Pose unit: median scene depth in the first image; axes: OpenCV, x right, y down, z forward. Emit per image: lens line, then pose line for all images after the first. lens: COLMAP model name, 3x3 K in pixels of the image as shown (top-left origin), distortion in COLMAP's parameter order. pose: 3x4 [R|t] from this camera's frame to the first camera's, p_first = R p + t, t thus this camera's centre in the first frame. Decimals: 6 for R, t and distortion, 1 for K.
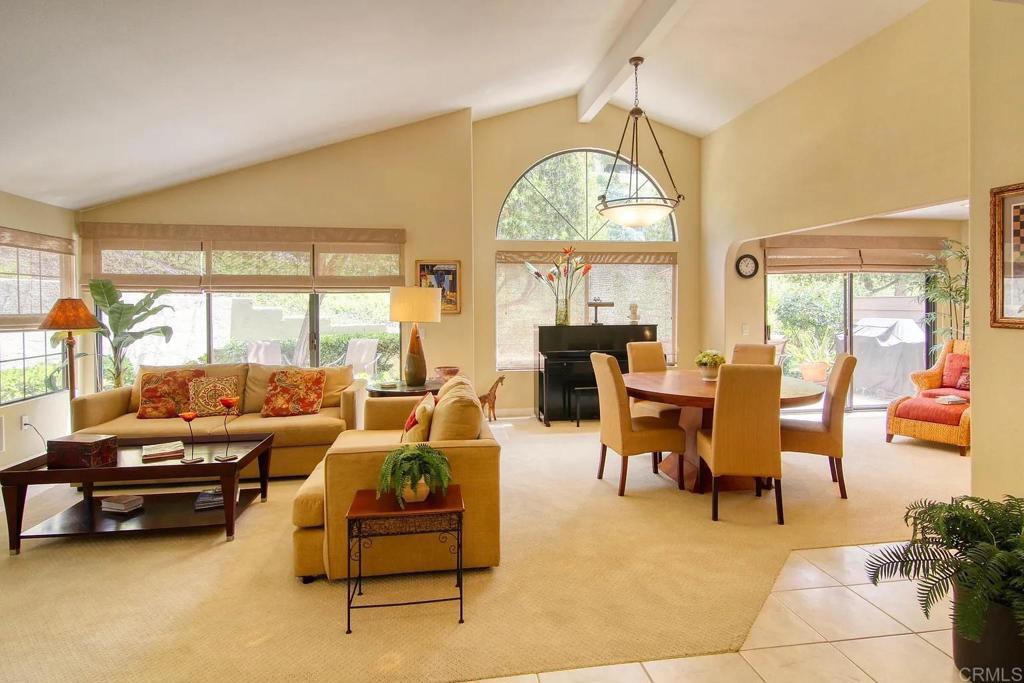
lens RADIAL K [[549.7, 0, 517.7], [0, 549.7, 314.6], [0, 0, 1]] dist [0.003782, -0.000590]
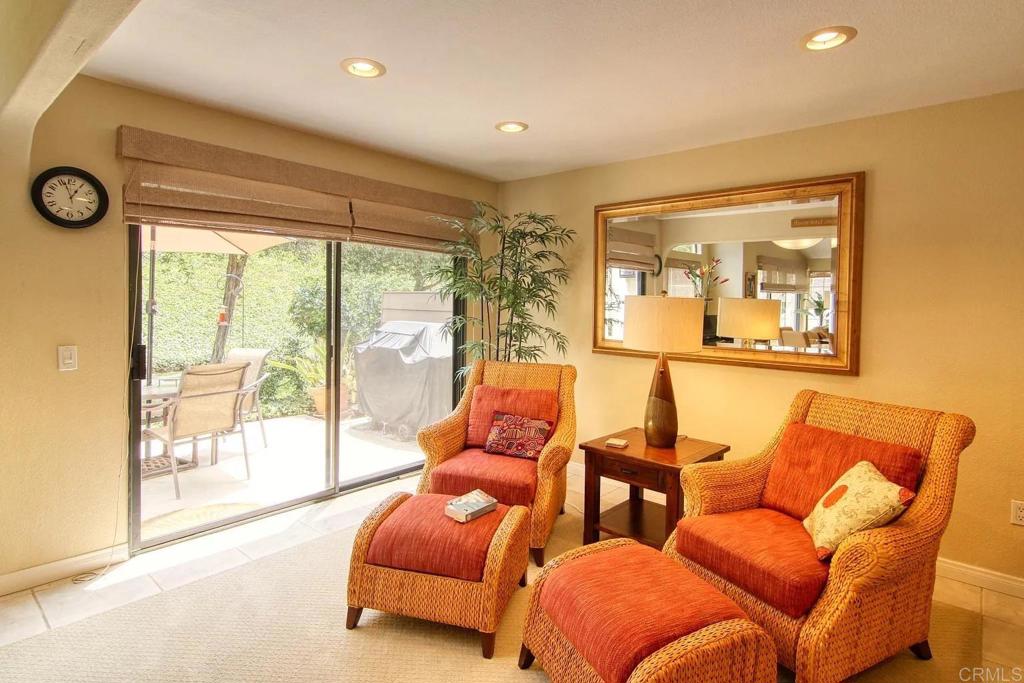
lens RADIAL K [[549.7, 0, 517.7], [0, 549.7, 314.6], [0, 0, 1]] dist [0.003782, -0.000590]
pose [[0.761017, 0.004425, 0.648717, 0.403693], [-0.009973, 0.999938, 0.004878, -0.008737], [-0.648655, -0.010182, 0.761014, 0.488393]]
